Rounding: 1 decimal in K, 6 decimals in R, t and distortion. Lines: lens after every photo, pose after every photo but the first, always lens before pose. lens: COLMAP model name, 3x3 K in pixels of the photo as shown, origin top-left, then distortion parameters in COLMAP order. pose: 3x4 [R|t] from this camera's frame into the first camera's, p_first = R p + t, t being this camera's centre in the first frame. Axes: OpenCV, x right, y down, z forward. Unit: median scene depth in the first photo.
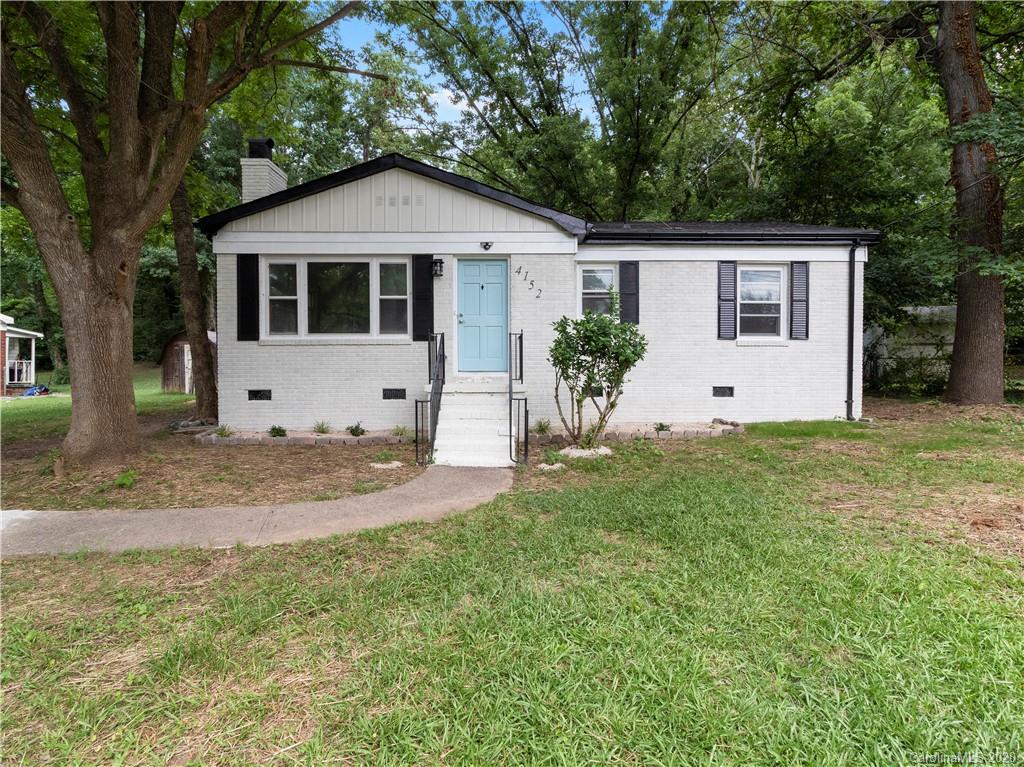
lens RADIAL K [[539.7, 0, 516.6], [0, 539.7, 370.5], [0, 0, 1]] dist [0.001344, 0.000750]
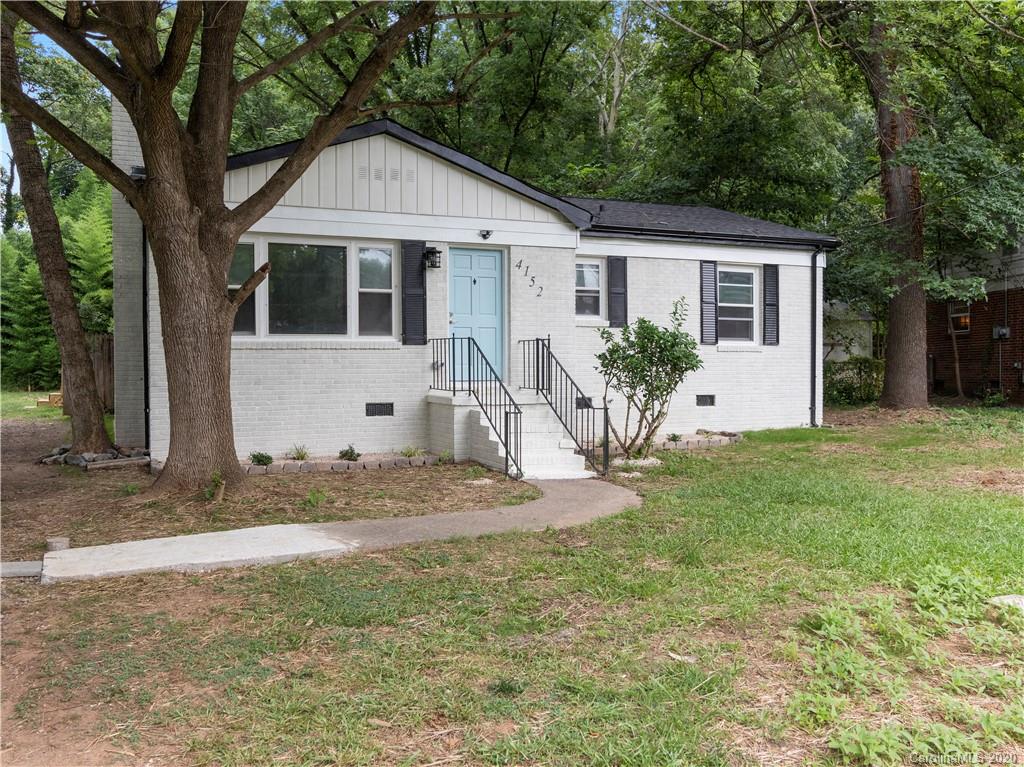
lens RADIAL K [[917.7, 0, 513.4], [0, 917.7, 364.1], [0, 0, 1]] dist [-0.008790, -0.008699]
pose [[0.921711, -0.001123, 0.387876, -0.572857], [0.006241, 0.999909, -0.011936, -0.007183], [-0.387828, 0.013422, 0.921634, -0.353959]]
